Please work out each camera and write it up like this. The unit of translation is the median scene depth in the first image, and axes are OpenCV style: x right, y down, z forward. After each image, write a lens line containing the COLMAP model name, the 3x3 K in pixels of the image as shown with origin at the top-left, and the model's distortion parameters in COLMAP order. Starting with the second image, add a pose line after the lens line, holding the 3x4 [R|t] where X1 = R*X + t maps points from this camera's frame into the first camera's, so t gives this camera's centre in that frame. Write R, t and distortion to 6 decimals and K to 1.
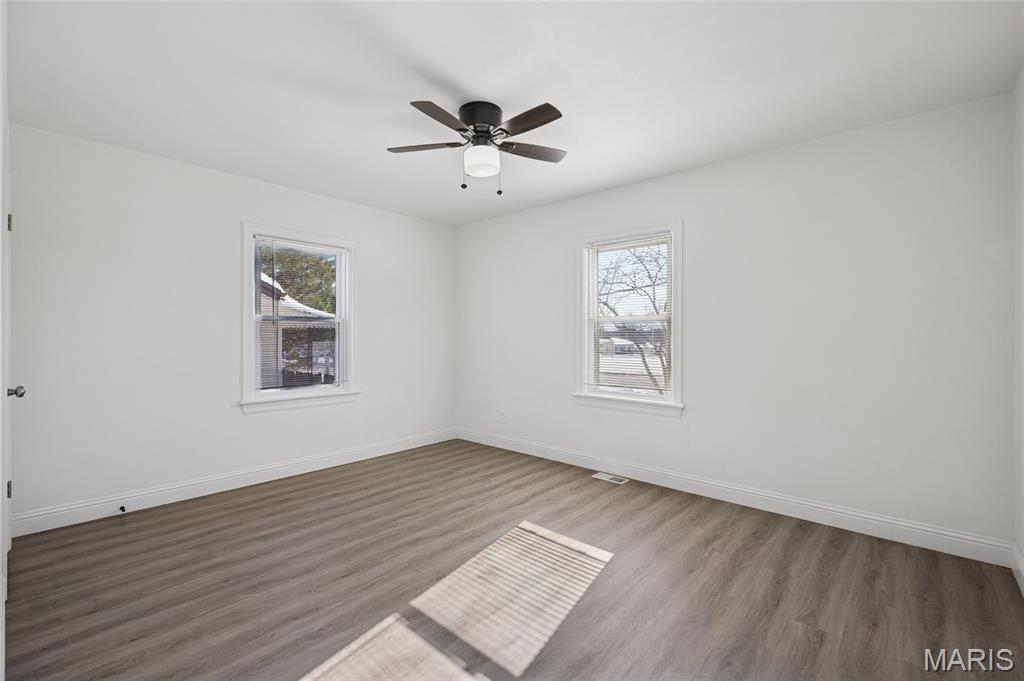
lens RADIAL K [[442.9, 0, 506.5], [0, 442.9, 340.2], [0, 0, 1]] dist [0.017698, 0.000444]
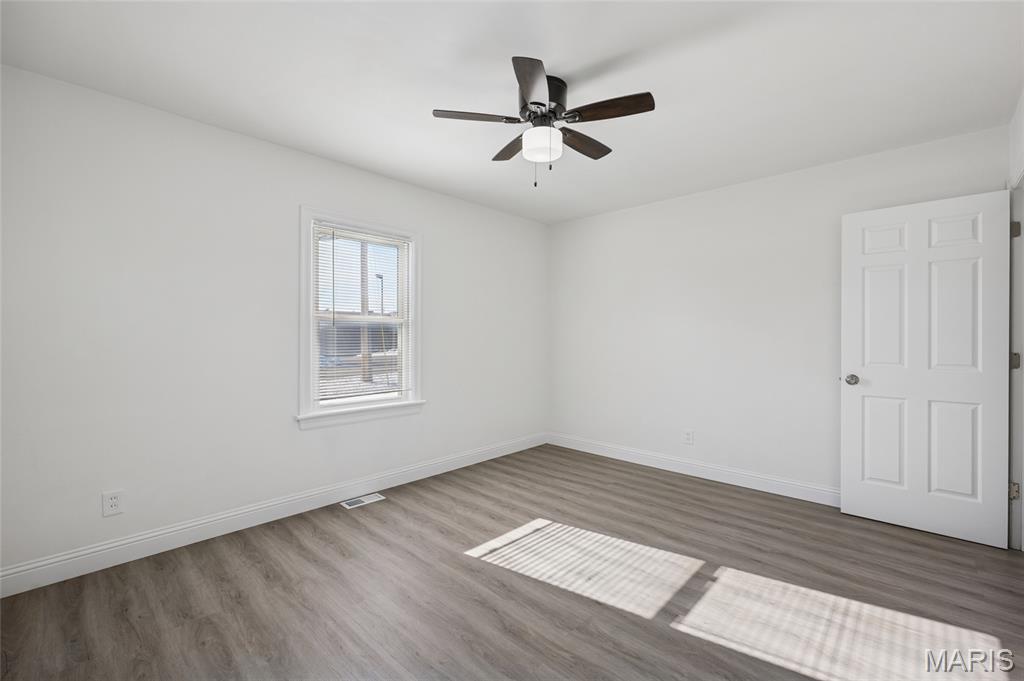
lens RADIAL K [[442.9, 0, 507.8], [0, 442.9, 335.0], [0, 0, 1]] dist [0.017698, 0.000444]
pose [[0.009744, 0.004828, 0.999941, -0.917334], [0.006291, 0.999968, -0.004890, -0.016052], [-0.999933, 0.006338, 0.009713, 0.998972]]
